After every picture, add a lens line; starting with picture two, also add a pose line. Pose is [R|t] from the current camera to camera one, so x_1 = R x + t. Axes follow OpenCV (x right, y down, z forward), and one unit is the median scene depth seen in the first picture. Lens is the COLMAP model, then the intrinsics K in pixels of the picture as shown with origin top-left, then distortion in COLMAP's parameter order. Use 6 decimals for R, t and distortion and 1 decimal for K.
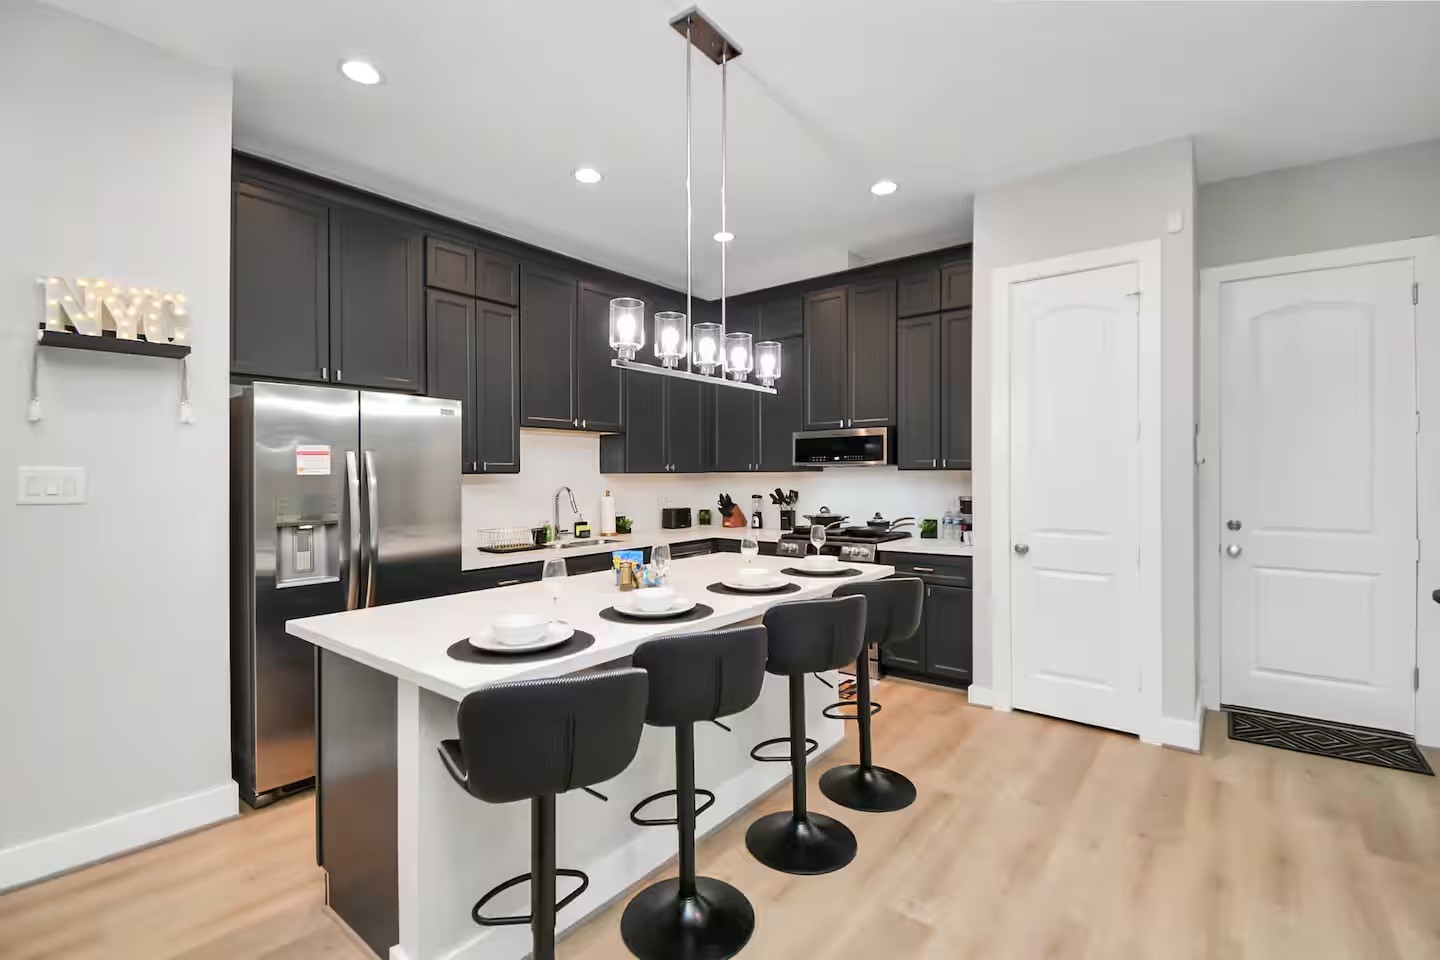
lens RADIAL K [[638.0, 0, 722.4], [0, 638.0, 472.8], [0, 0, 1]] dist [0.022532, -0.028086]
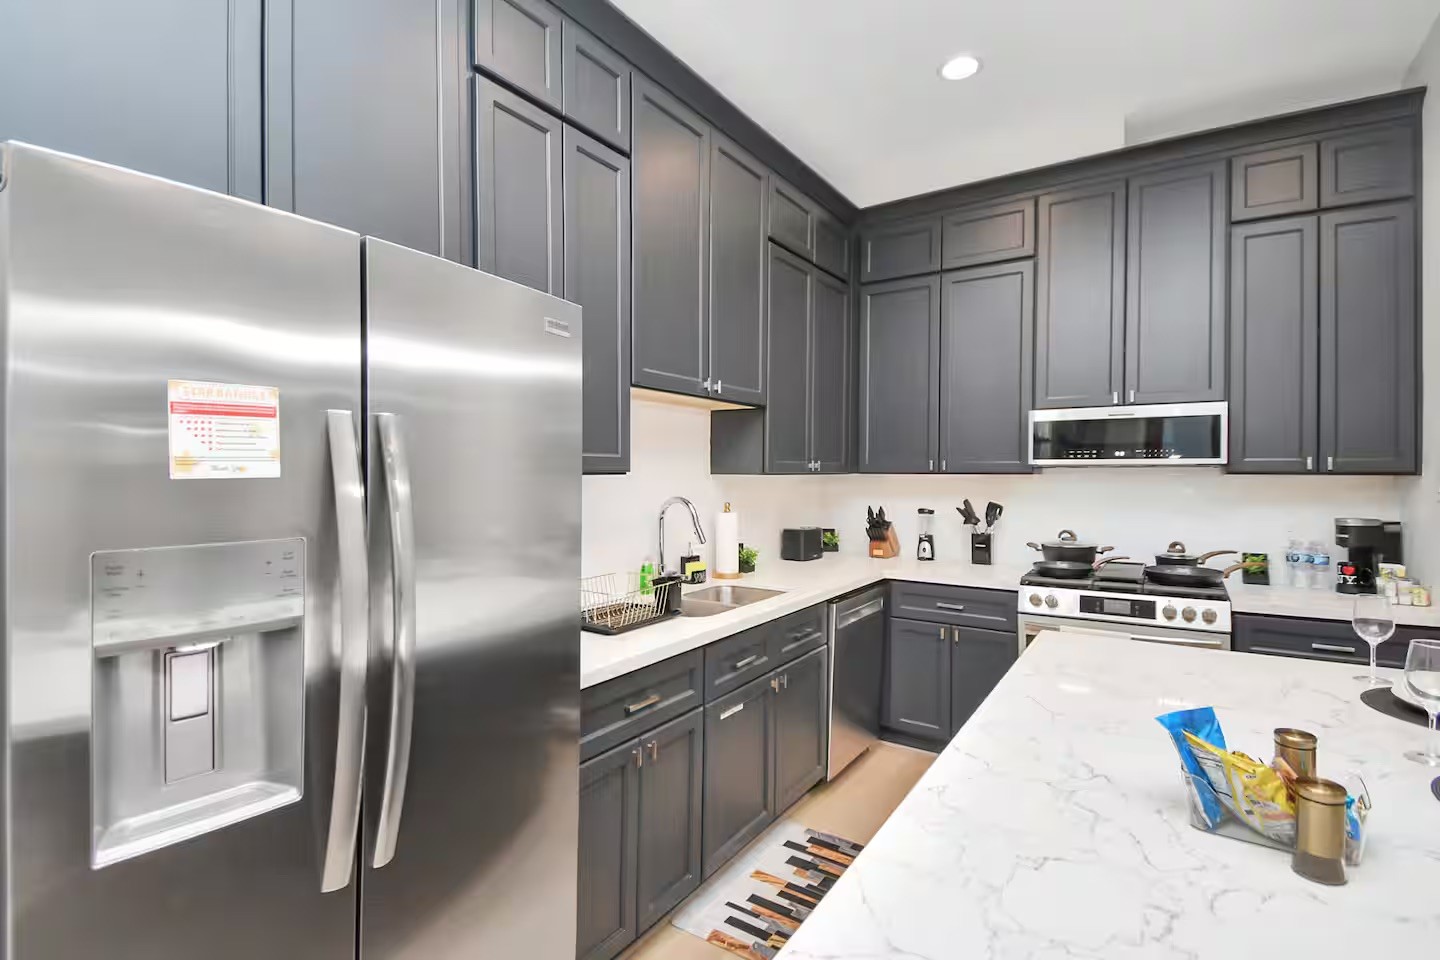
lens RADIAL K [[673.4, 0, 718.9], [0, 673.4, 476.4], [0, 0, 1]] dist [0.001929, -0.000518]
pose [[0.996544, 0.009344, 0.082539, -0.262262], [-0.010019, 0.999920, 0.007770, -0.001912], [-0.082459, -0.008570, 0.996558, 0.402179]]
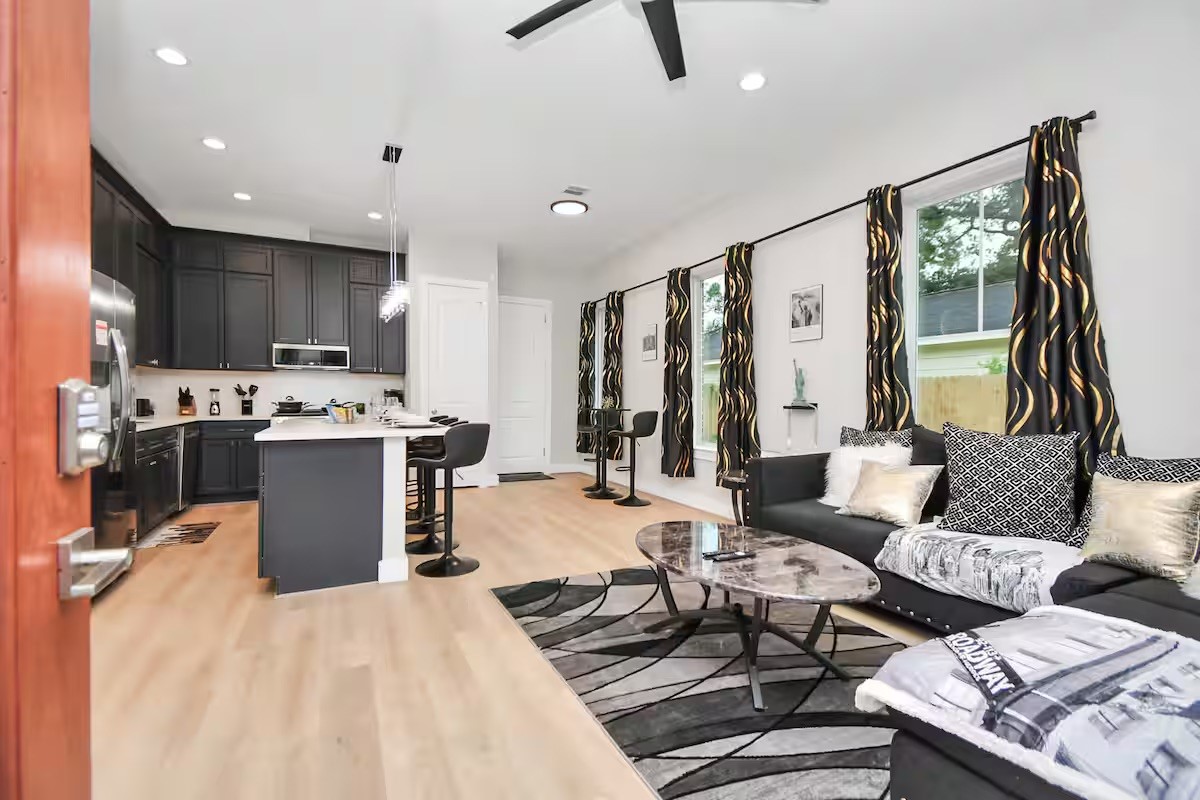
lens RADIAL K [[527.3, 0, 602.6], [0, 527.3, 403.0], [0, 0, 1]] dist [0.001147, 0.000042]
pose [[0.424248, -0.003029, 0.905541, -0.703403], [-0.008972, 0.999931, 0.007548, 0.059426], [-0.905502, -0.011327, 0.424191, -0.192118]]
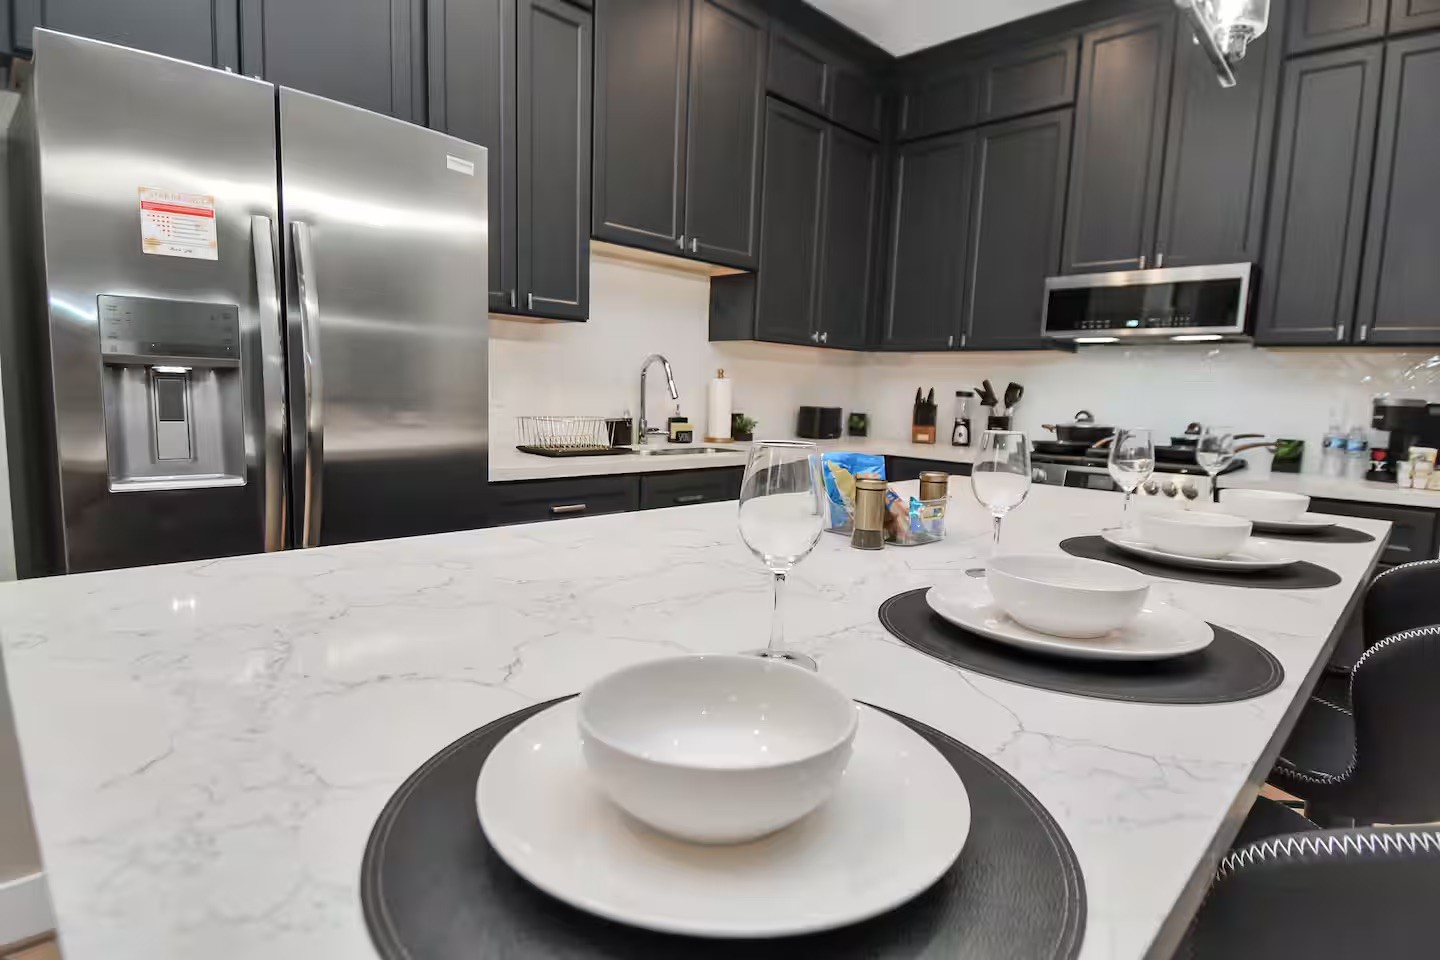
lens RADIAL K [[761.1, 0, 720.0], [0, 761.1, 480.0], [0, 0, 1]] dist [0.002830, -0.009153]
pose [[0.994522, 0.051259, -0.091094, -0.118611], [-0.039956, 0.991746, 0.121833, 0.049036], [0.096587, -0.117526, 0.988362, 0.292945]]
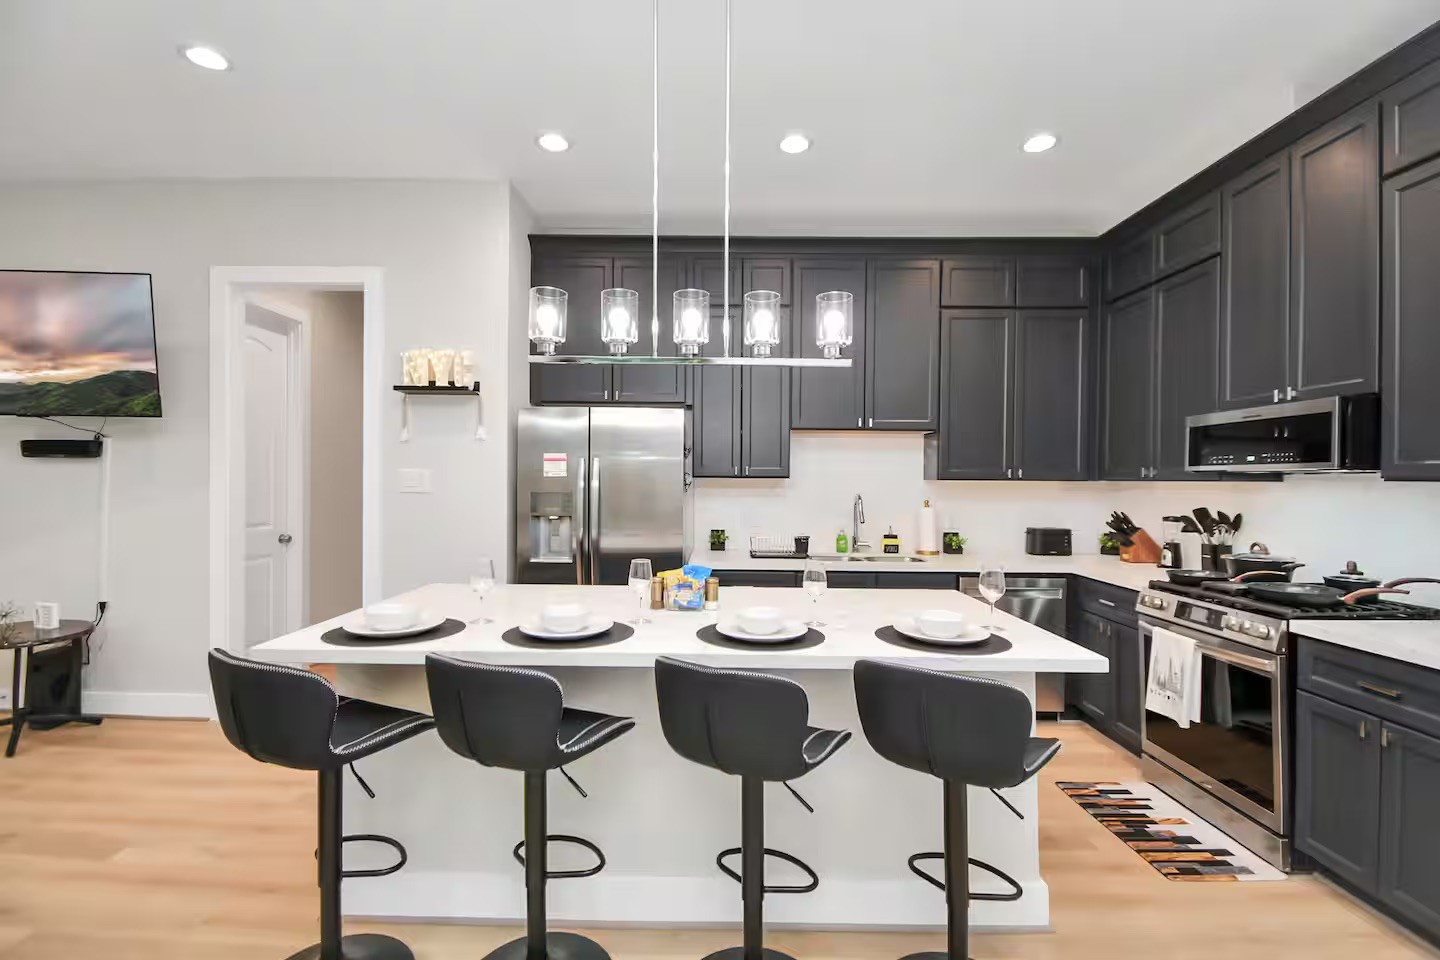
lens RADIAL K [[638.0, 0, 722.4], [0, 638.0, 472.8], [0, 0, 1]] dist [0.022532, -0.028086]
pose [[0.622359, 0.004426, -0.782720, 0.340679], [-0.011888, 0.999922, -0.003798, -0.002019], [0.782642, 0.011669, 0.622363, 0.289977]]
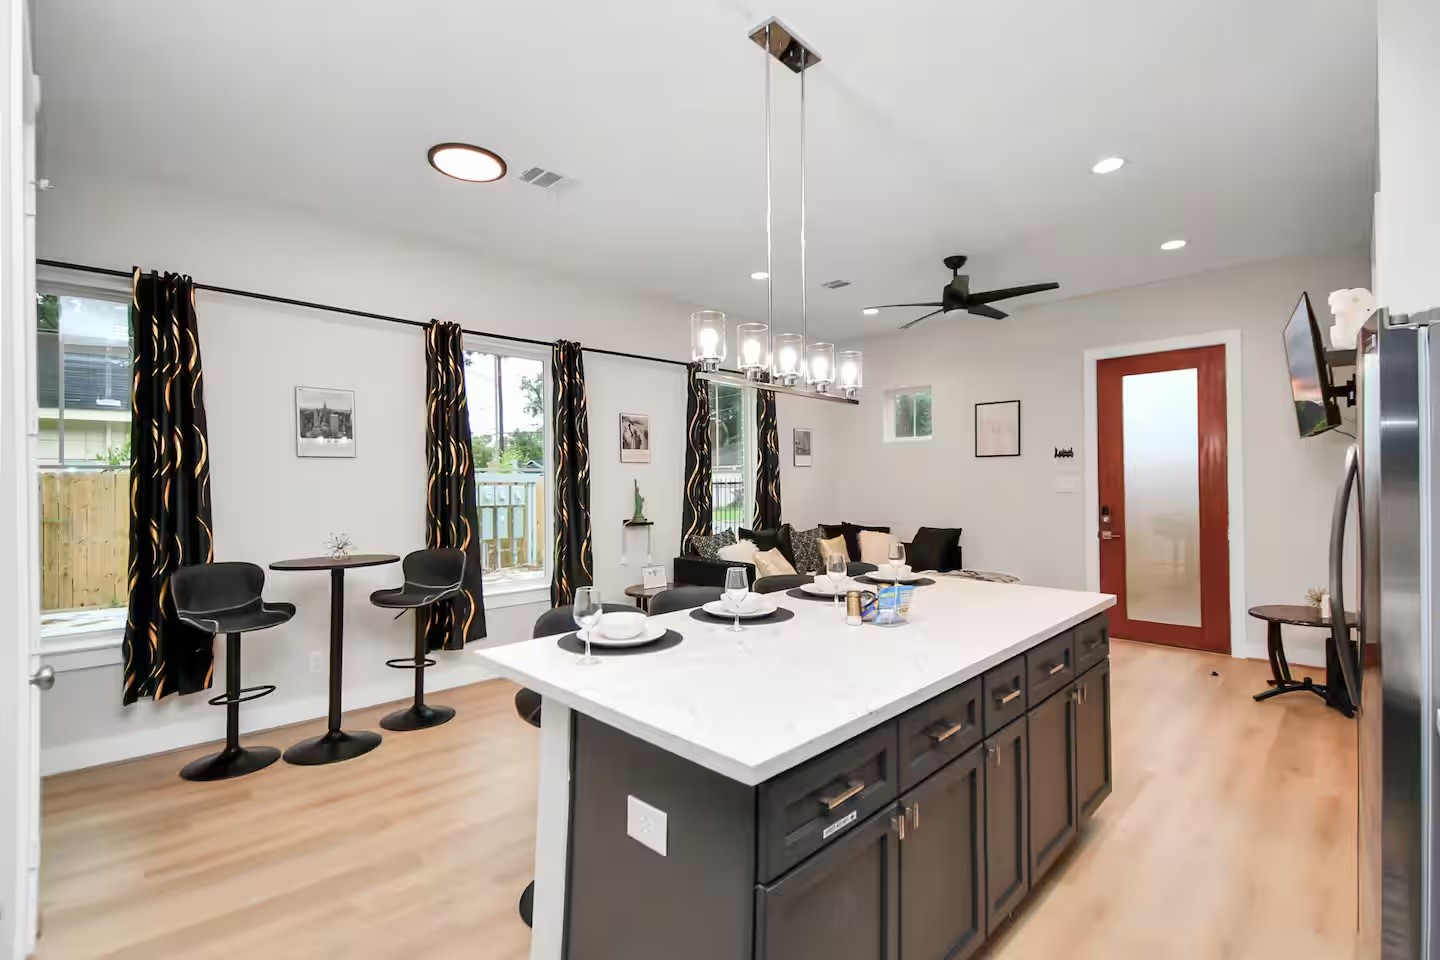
lens RADIAL K [[632.8, 0, 723.2], [0, 632.8, 483.6], [0, 0, 1]] dist [0.001147, 0.000042]
pose [[-0.992603, 0.012752, 0.120733, -0.021400], [0.011638, 0.999883, -0.009926, 0.008664], [-0.120845, -0.008448, -0.992635, 1.092990]]
